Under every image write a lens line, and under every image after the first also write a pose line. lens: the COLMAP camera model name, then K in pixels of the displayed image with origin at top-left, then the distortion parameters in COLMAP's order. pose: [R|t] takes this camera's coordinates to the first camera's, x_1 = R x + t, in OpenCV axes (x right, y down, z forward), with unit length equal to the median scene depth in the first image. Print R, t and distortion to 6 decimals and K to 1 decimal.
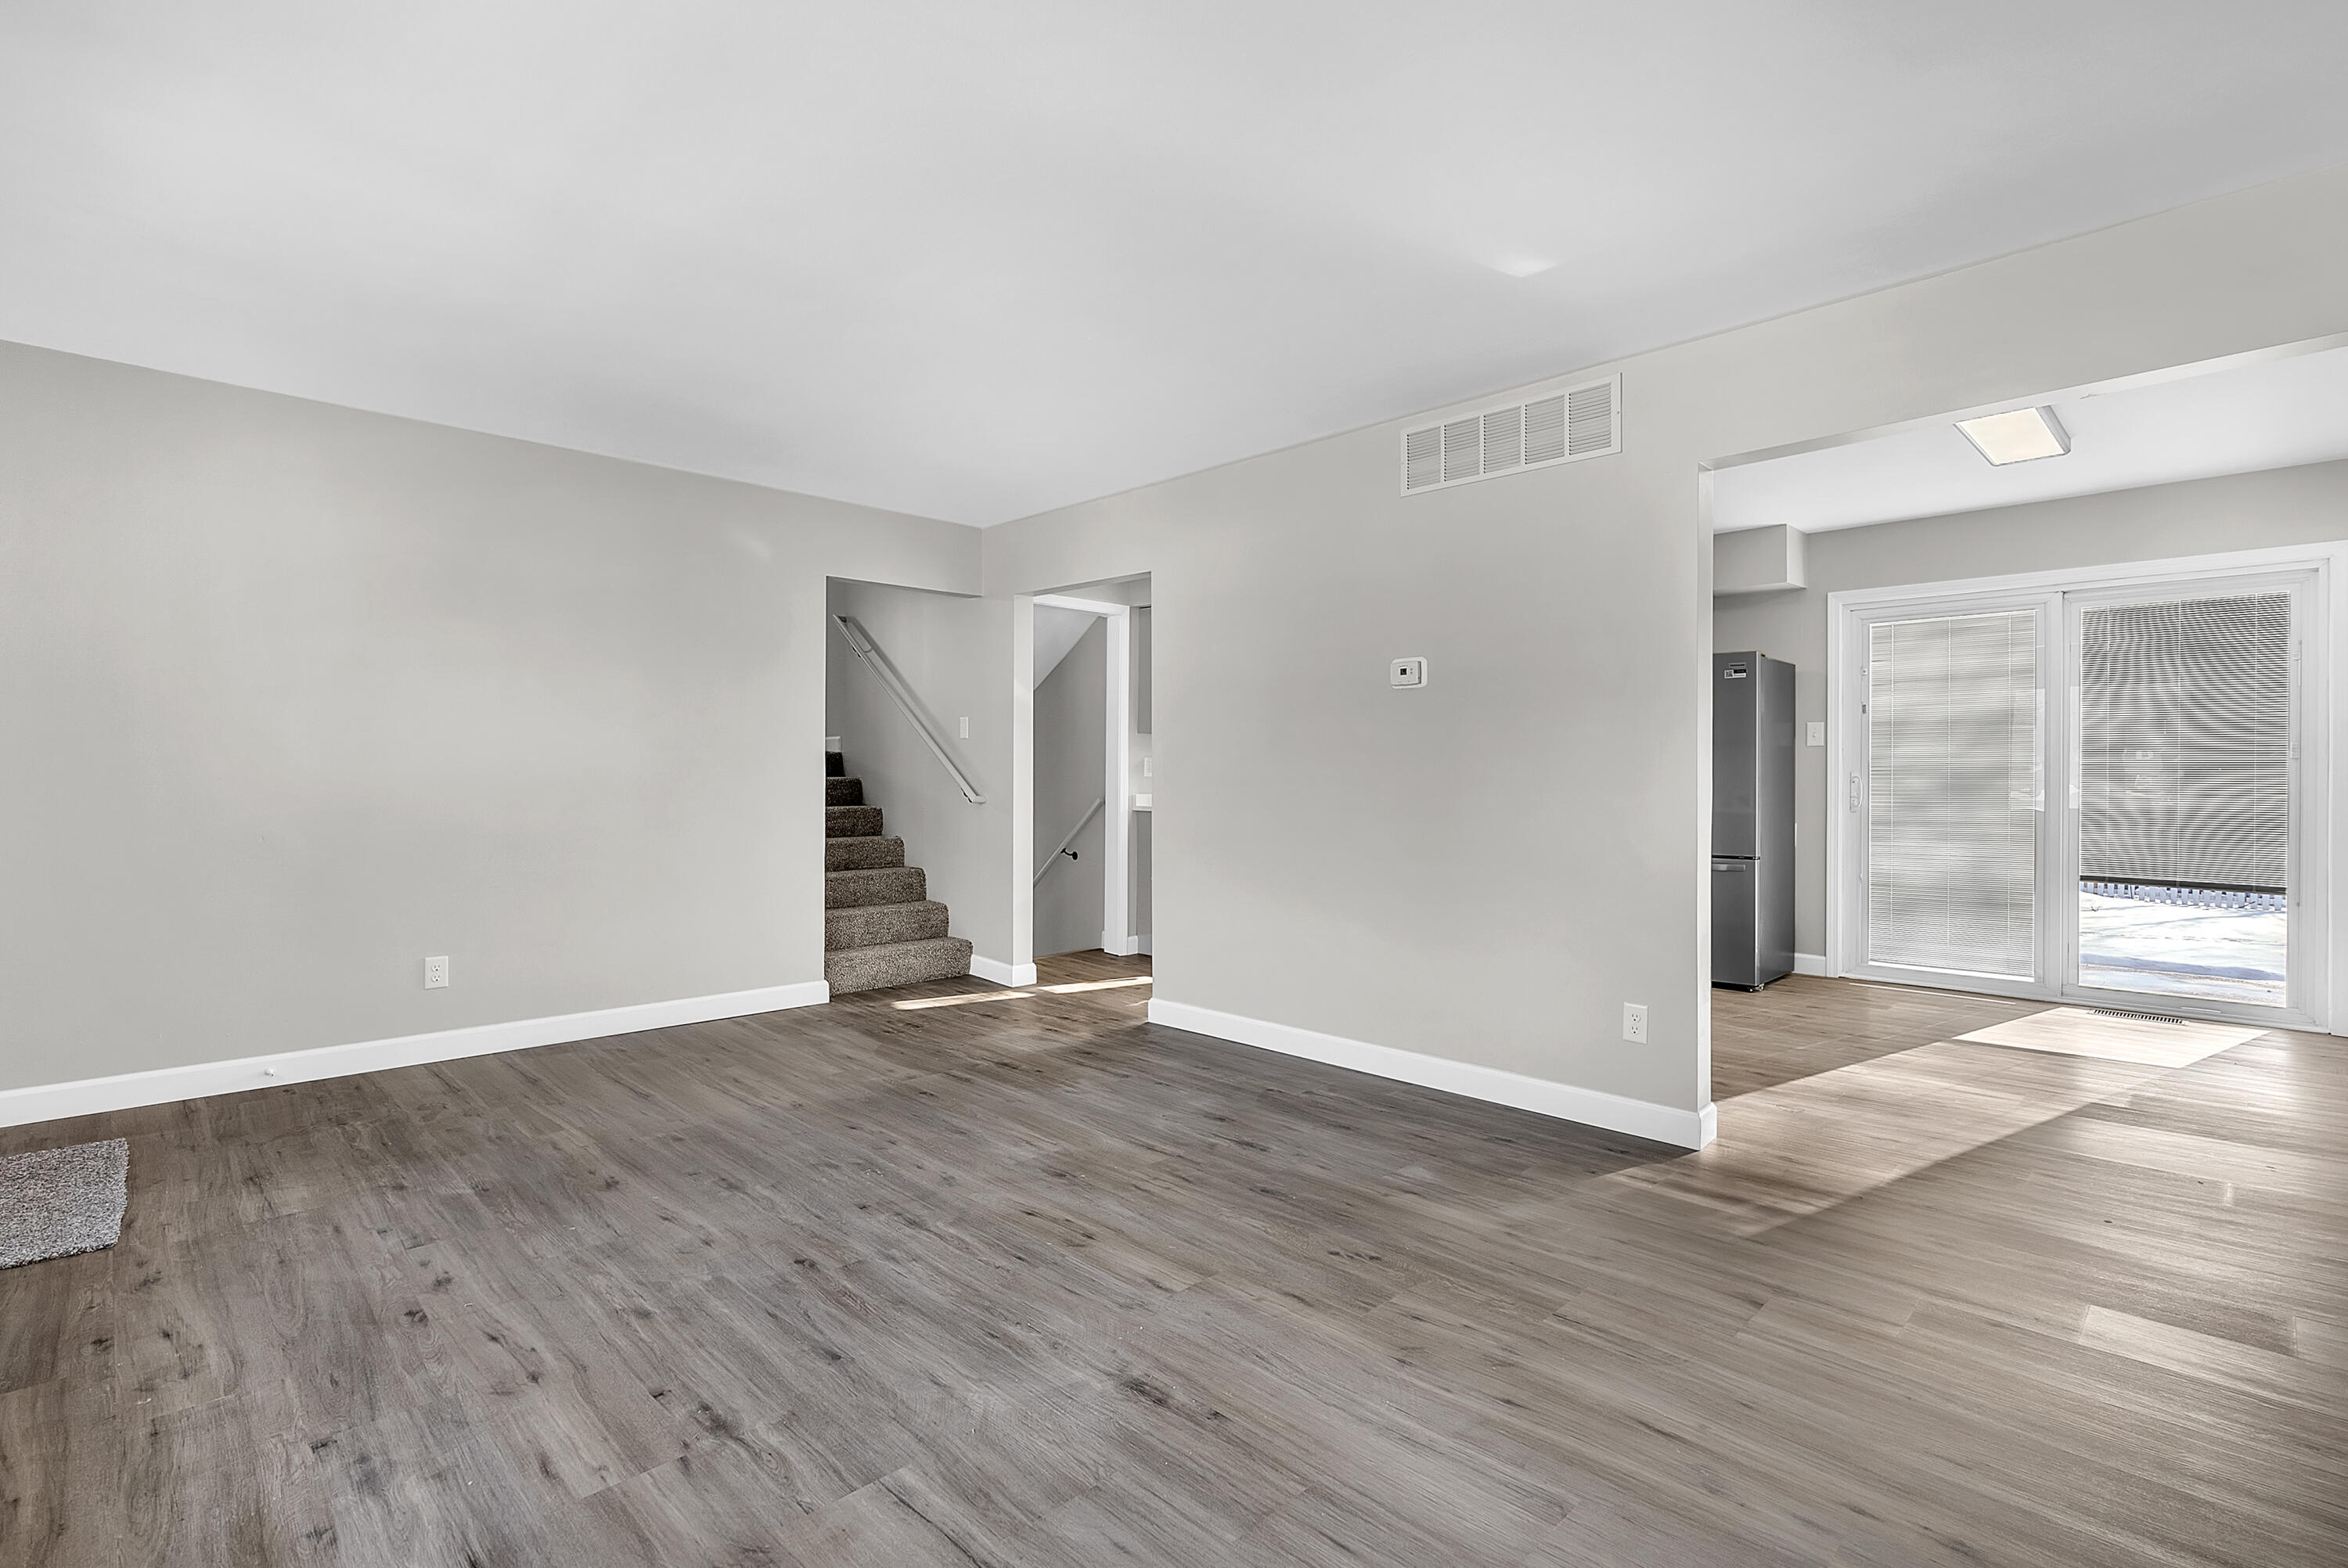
lens RADIAL K [[1083.4, 0, 1168.0], [0, 1083.4, 779.8], [0, 0, 1]] dist [-0.010632, 0.002641]
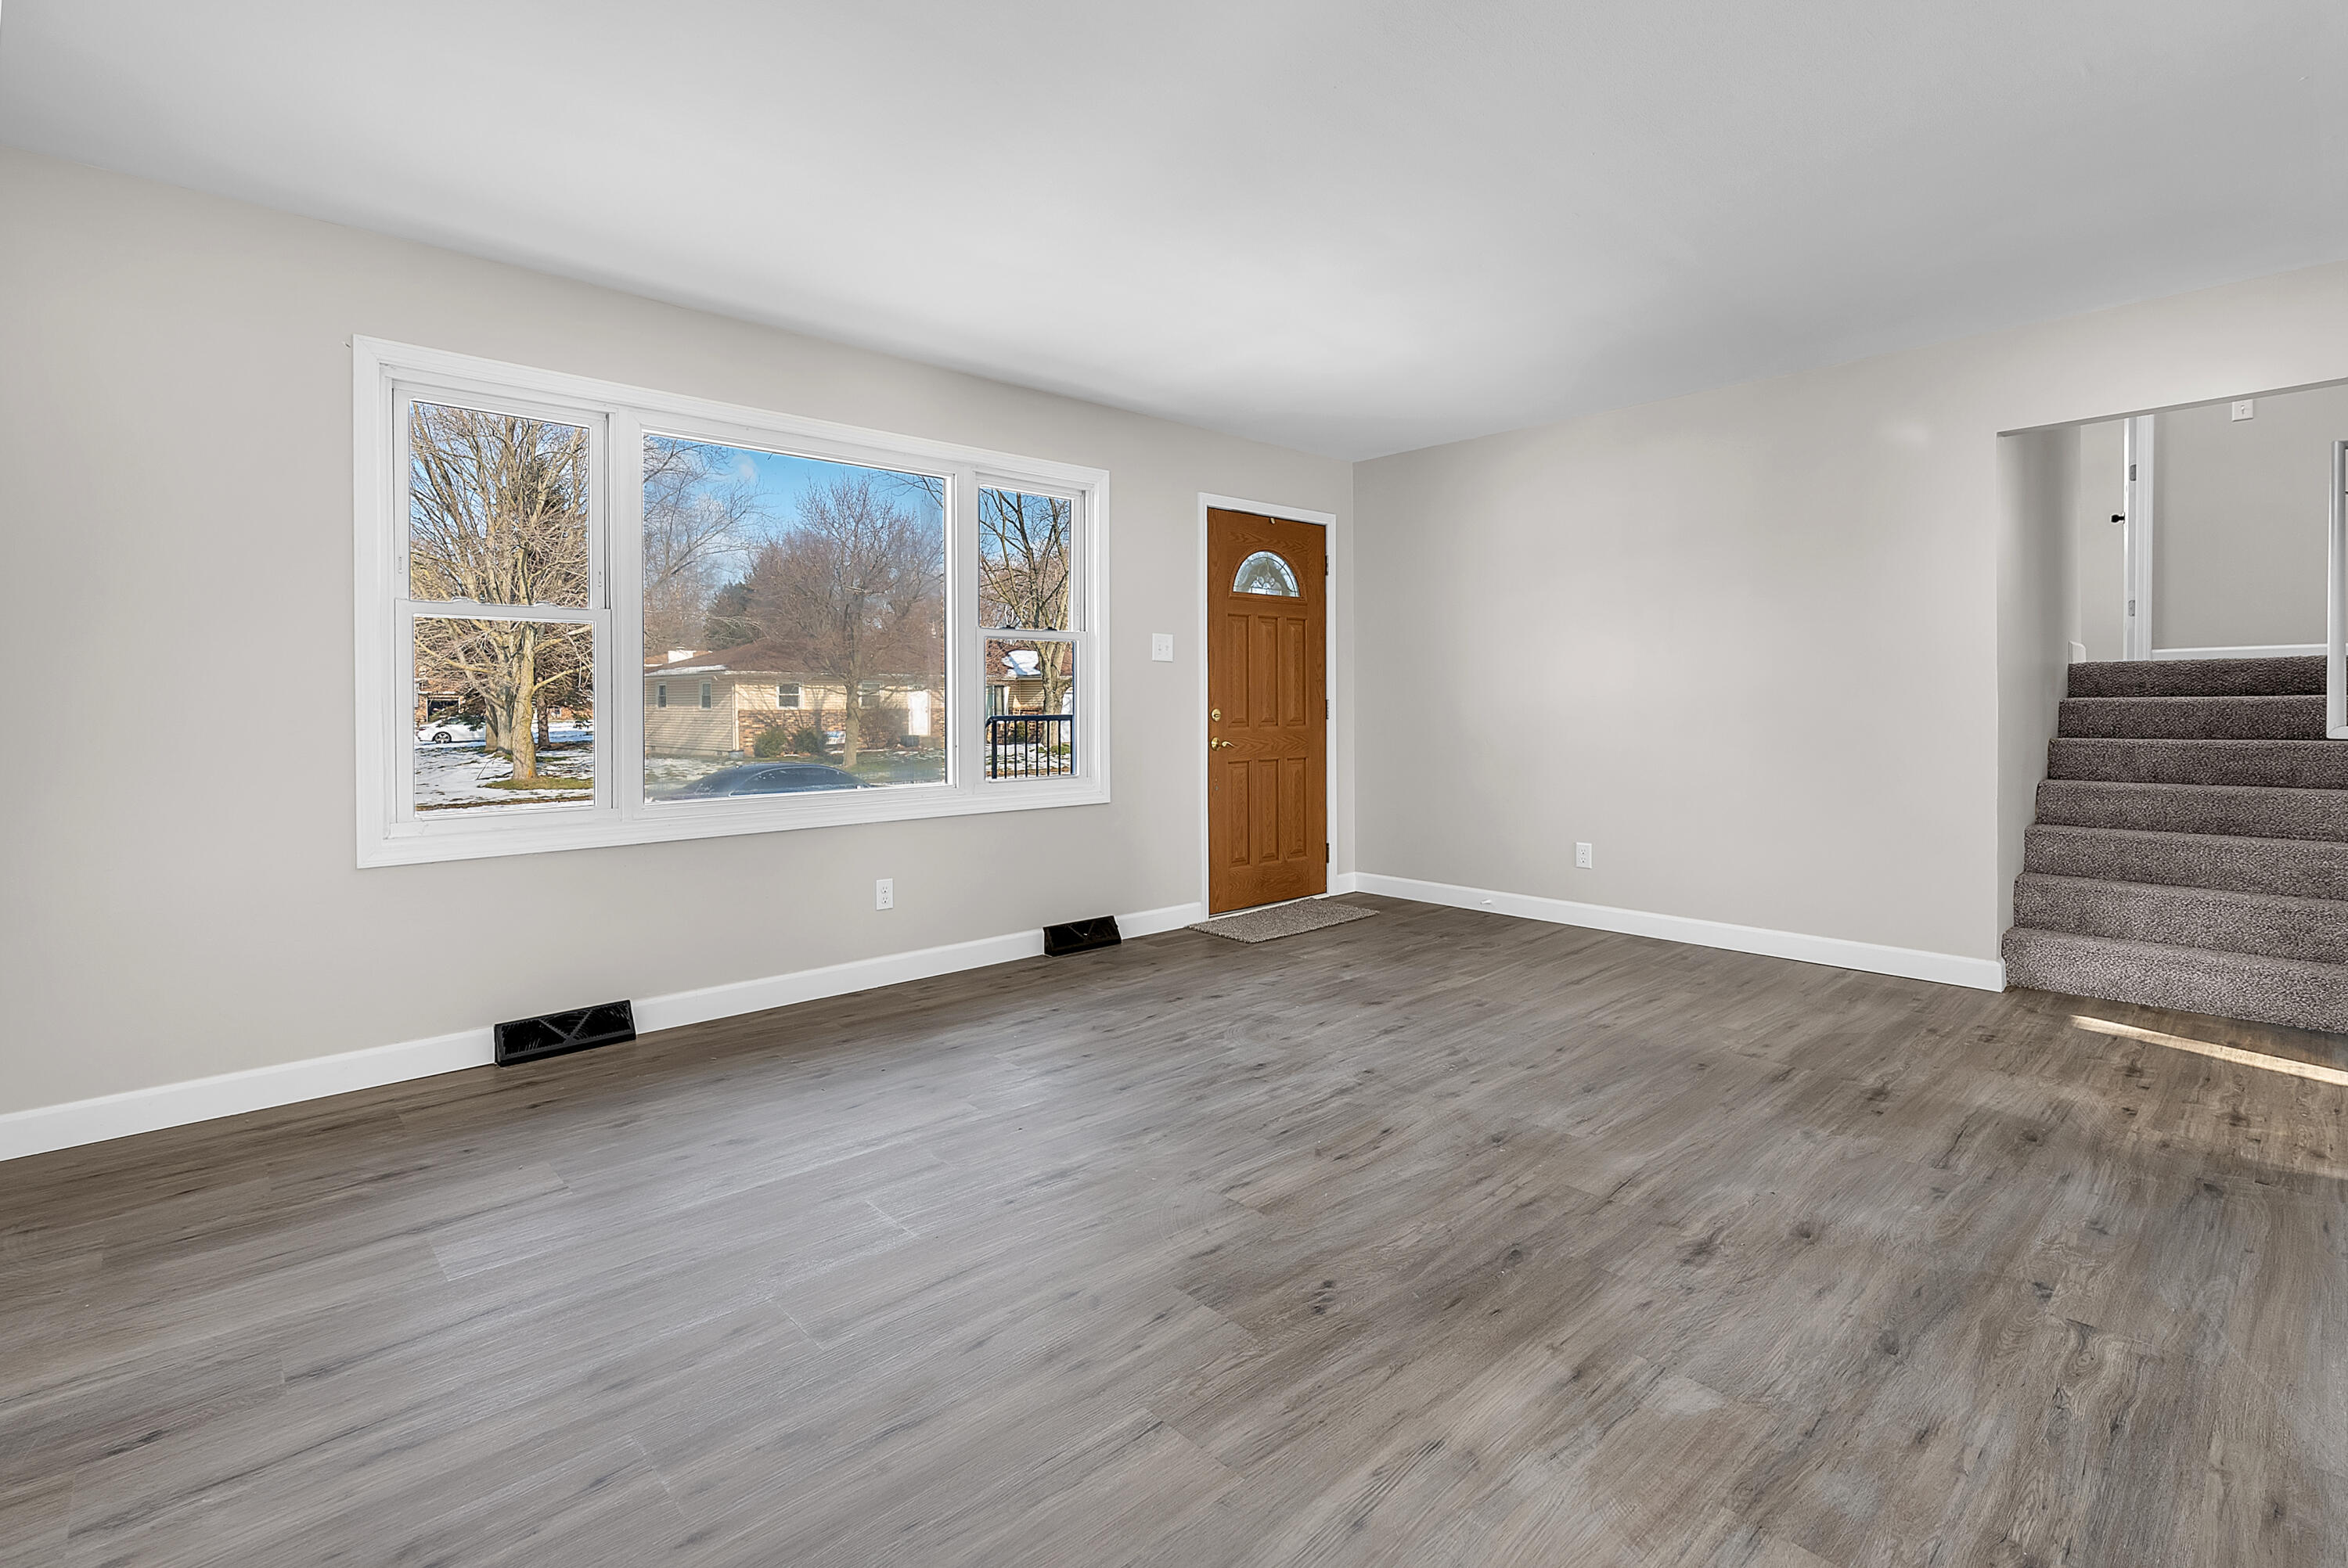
lens RADIAL K [[1083.4, 0, 1155.1], [0, 1083.4, 707.0], [0, 0, 1]] dist [-0.010632, 0.002641]
pose [[-0.036544, 0.002789, -0.999328, 0.898734], [0.001008, 0.999996, 0.002754, 0.006717], [0.999332, -0.000907, -0.036547, 0.844966]]
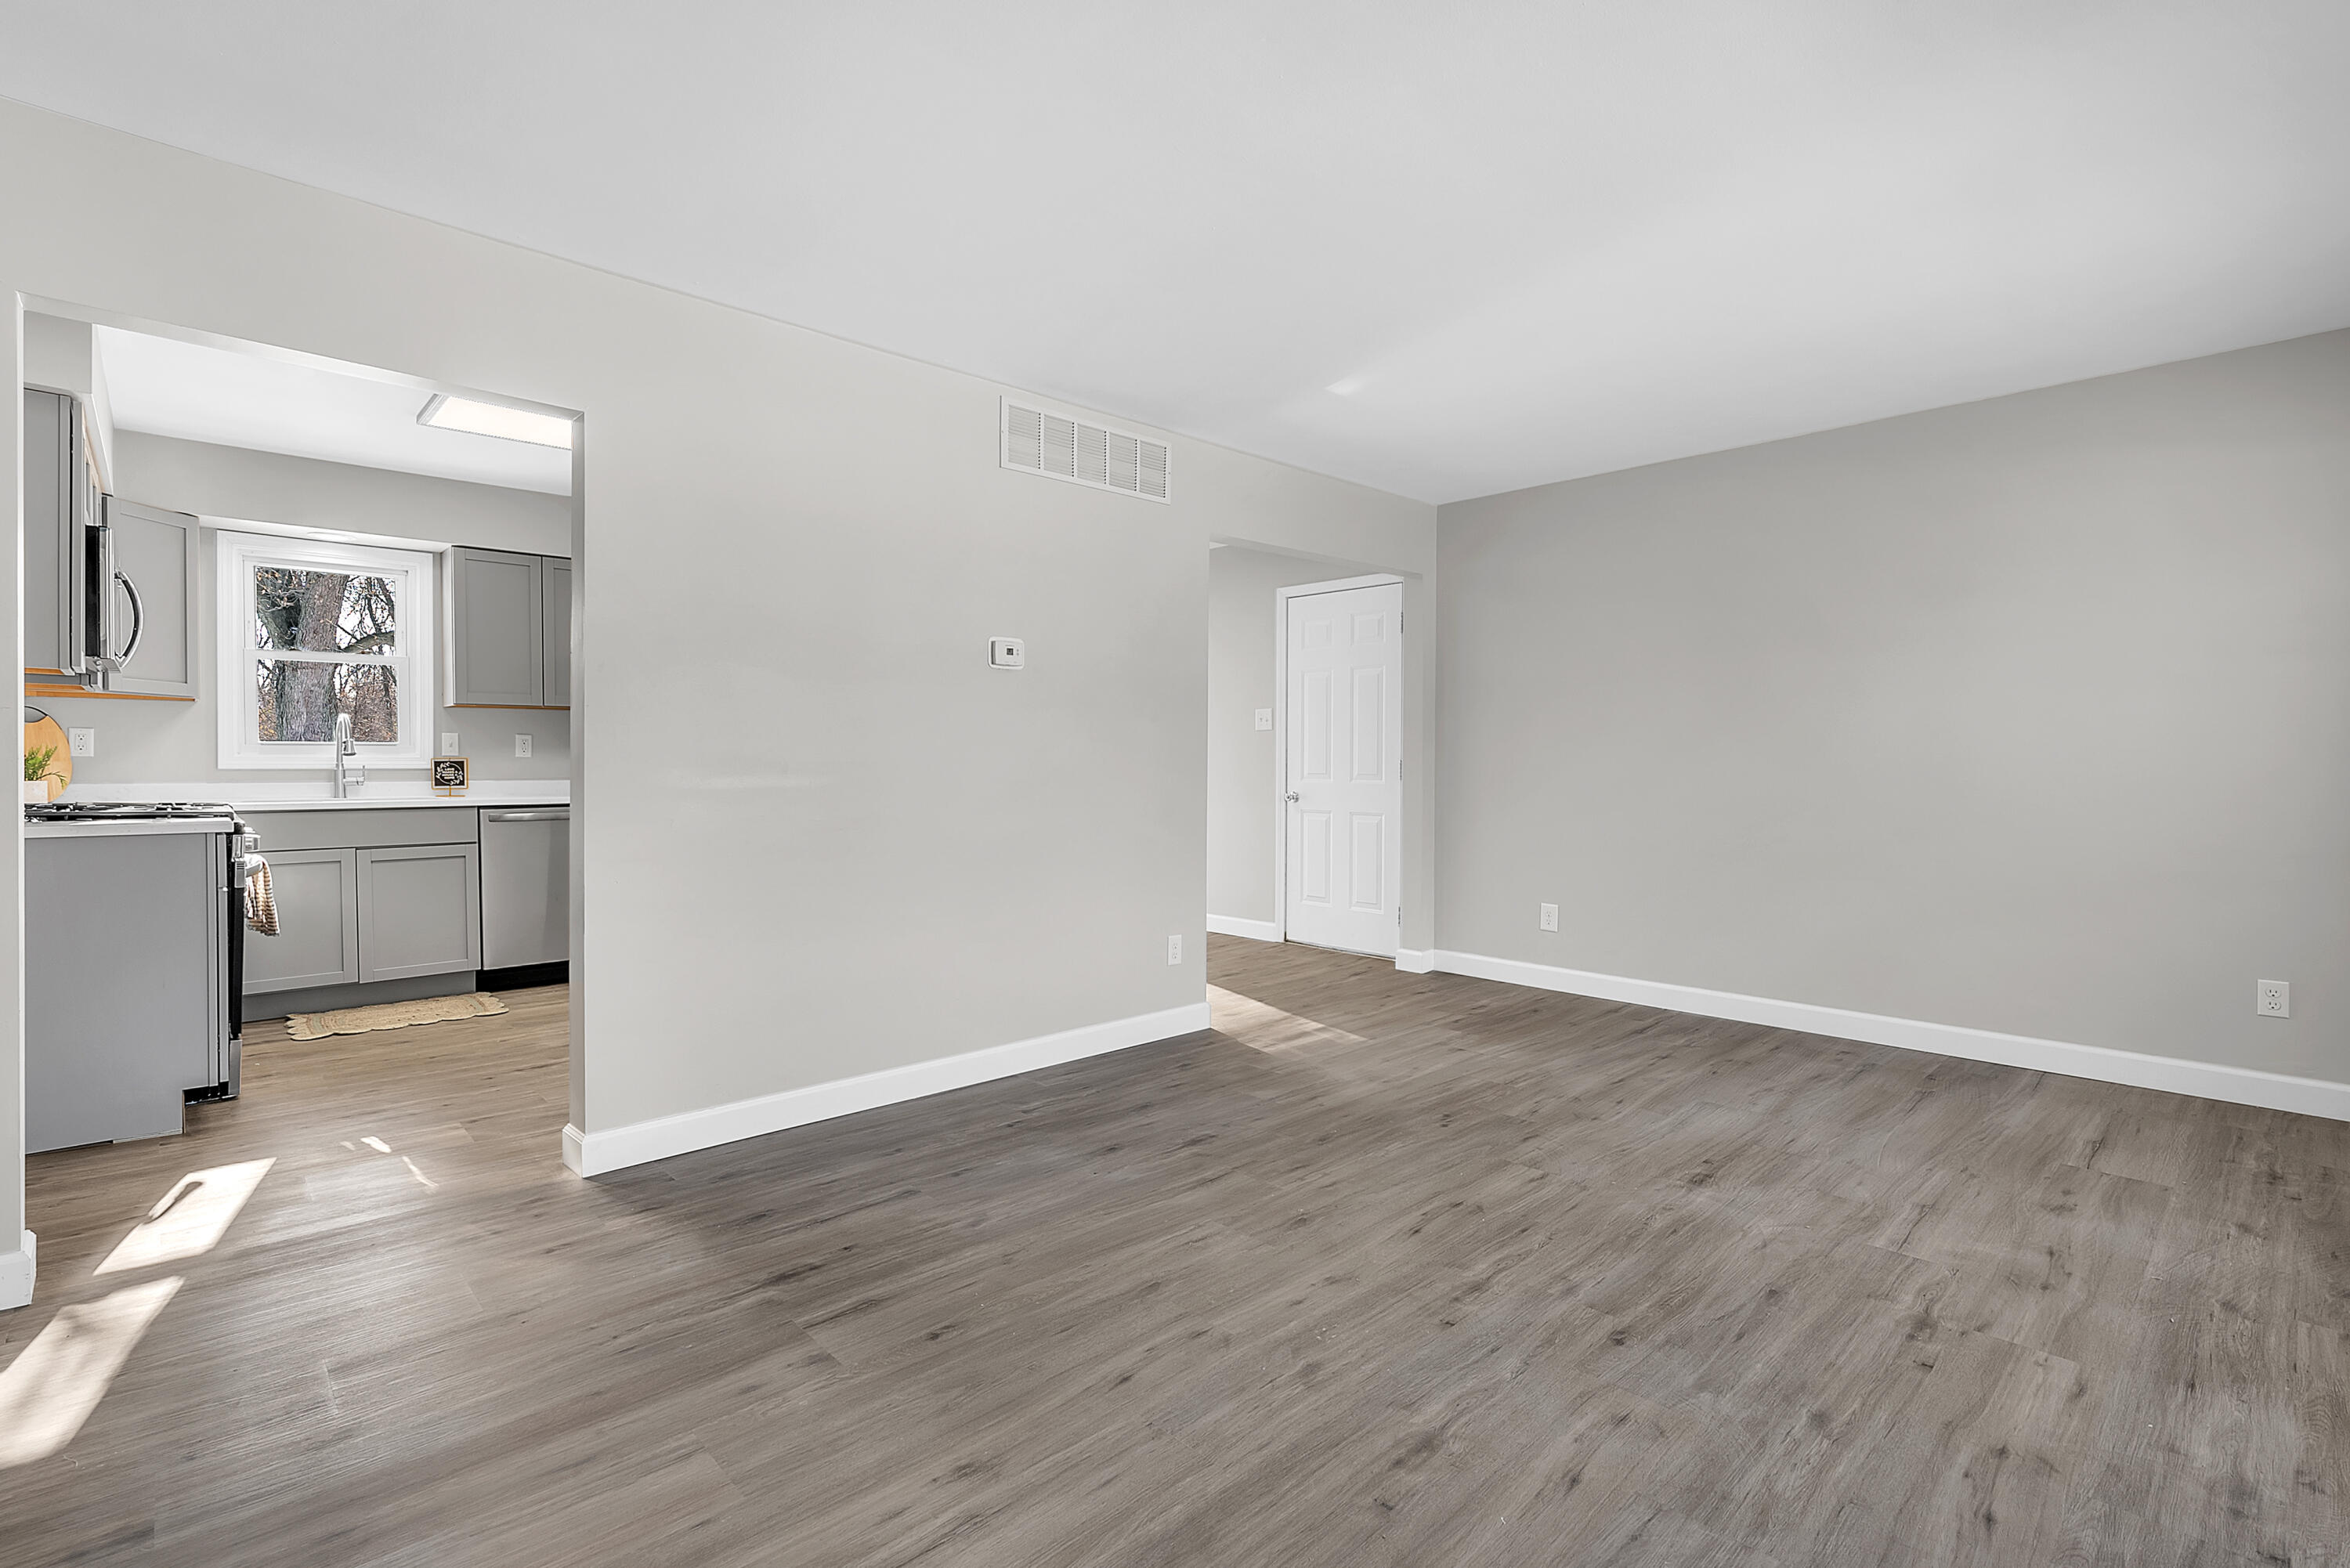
lens RADIAL K [[1084.4, 0, 1168.3], [0, 1084.4, 772.9], [0, 0, 1]] dist [-0.010632, 0.002641]
pose [[0.024627, -0.013342, 0.999608, -1.083358], [0.003572, 0.999906, 0.013258, -0.005816], [-0.999690, 0.003244, 0.024672, 1.218800]]
